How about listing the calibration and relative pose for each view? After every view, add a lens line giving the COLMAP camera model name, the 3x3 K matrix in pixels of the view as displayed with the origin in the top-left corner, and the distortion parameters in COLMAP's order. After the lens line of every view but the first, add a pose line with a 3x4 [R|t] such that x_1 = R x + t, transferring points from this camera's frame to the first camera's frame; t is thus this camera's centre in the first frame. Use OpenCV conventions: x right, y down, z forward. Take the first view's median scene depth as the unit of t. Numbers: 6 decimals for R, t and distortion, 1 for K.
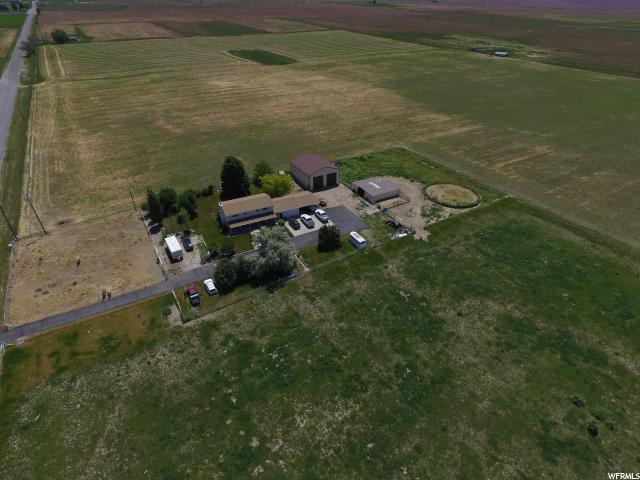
lens RADIAL K [[370.9, 0, 321.9], [0, 370.9, 238.1], [0, 0, 1]] dist [-0.012210, 0.014529]
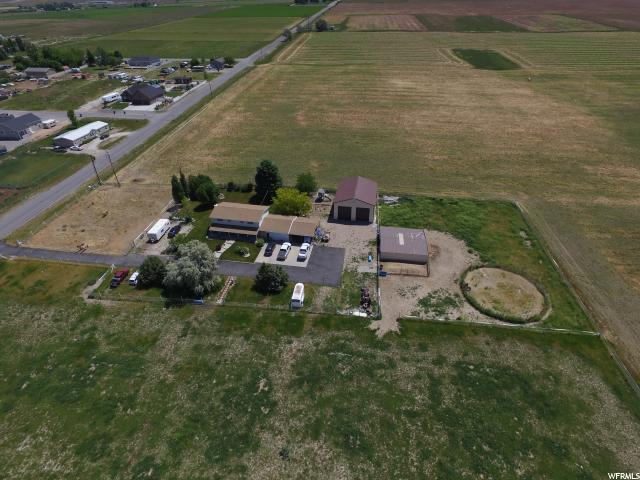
lens RADIAL K [[370.9, 0, 321.9], [0, 370.9, 238.1], [0, 0, 1]] dist [-0.012210, 0.014529]
pose [[0.785422, 0.341586, -0.516169, 0.443005], [-0.333622, 0.936054, 0.111804, -0.189865], [0.521353, 0.084392, 0.849158, 0.275790]]
